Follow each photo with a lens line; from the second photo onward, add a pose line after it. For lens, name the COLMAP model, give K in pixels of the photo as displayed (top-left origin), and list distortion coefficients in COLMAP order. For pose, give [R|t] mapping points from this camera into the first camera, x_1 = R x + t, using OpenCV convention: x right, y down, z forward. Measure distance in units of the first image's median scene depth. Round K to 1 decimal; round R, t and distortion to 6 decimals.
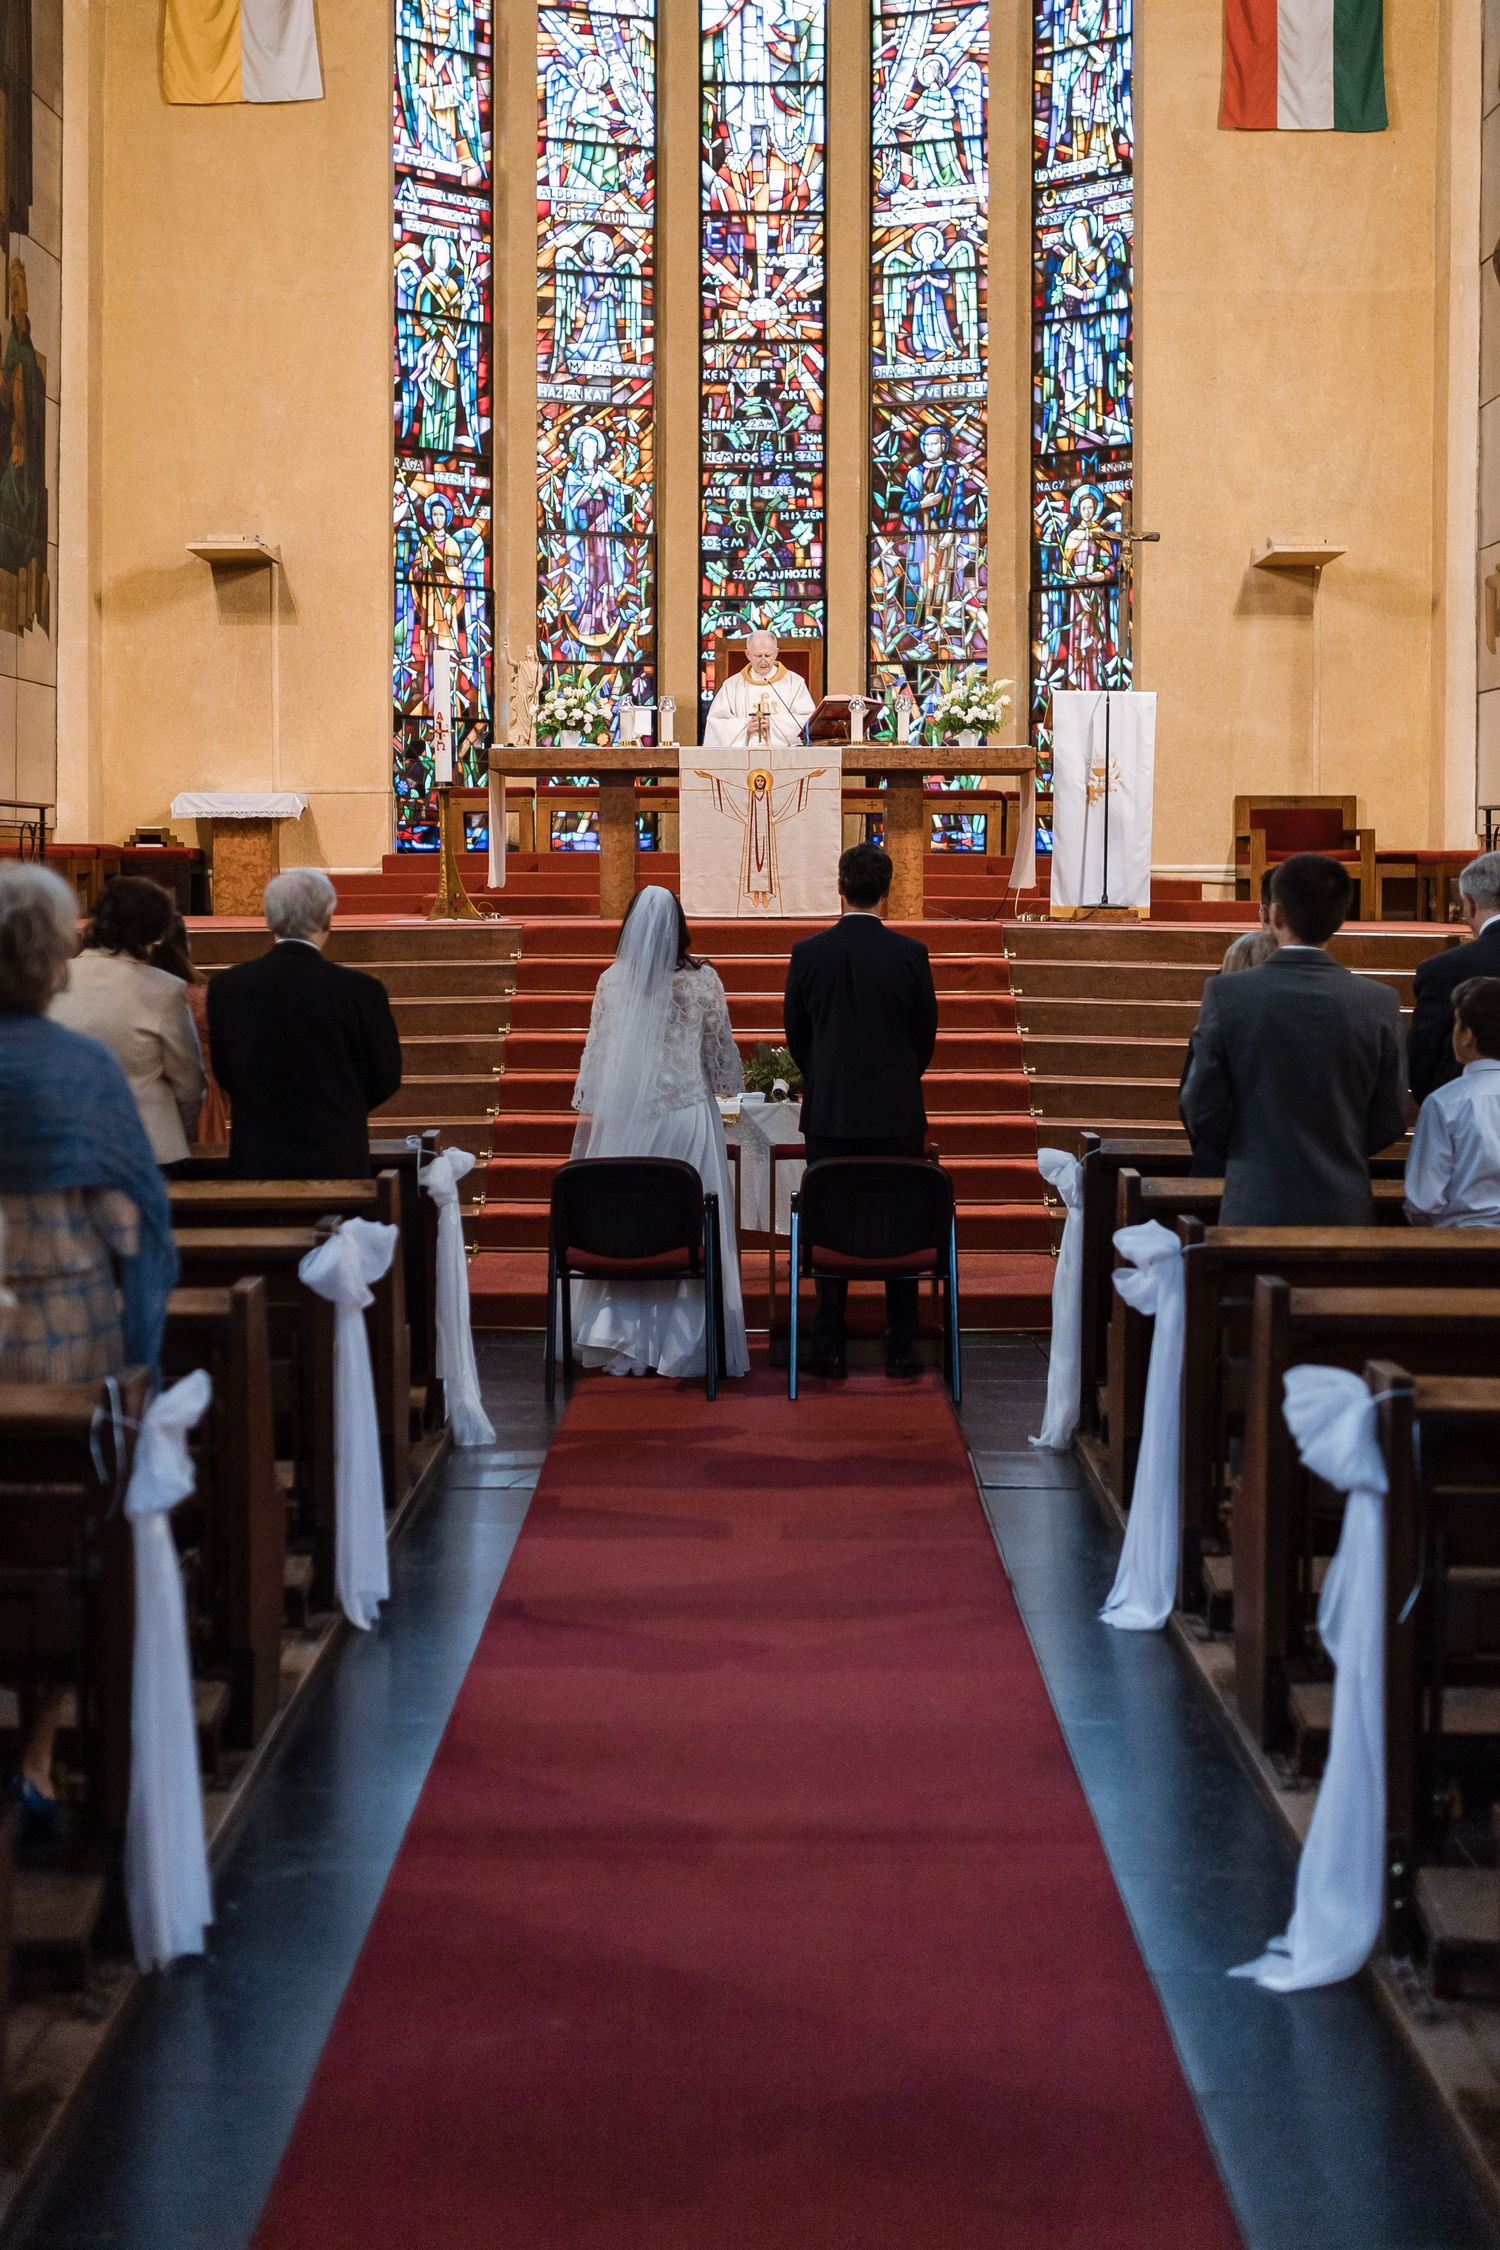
lens RADIAL K [[4757.3, 0, 750.0], [0, 4757.3, 1125.0], [0, 0, 1]] dist [-0.634594, 7.563111]
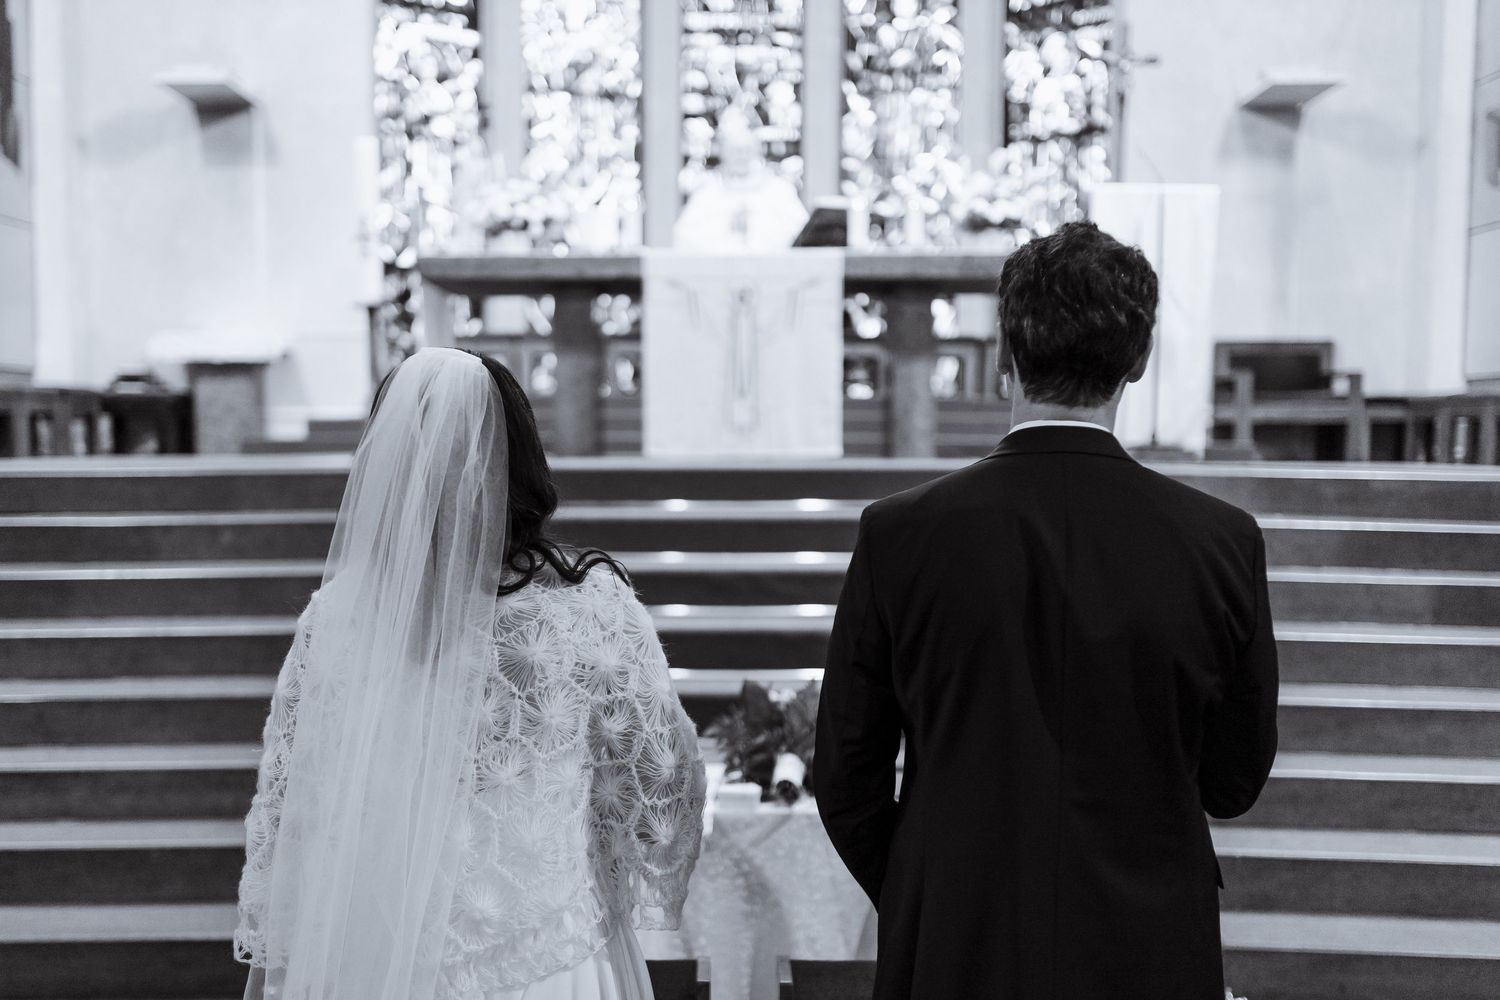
lens RADIAL K [[3171.5, 0, 656.3], [0, 3171.5, 541.6], [0, 0, 1]] dist [-0.634594, 7.563111]
pose [[0.999721, 0.001400, -0.023586, 0.000065], [-0.001870, 0.999800, -0.019910, -0.013377], [0.023554, 0.019948, 0.999524, 0.334803]]
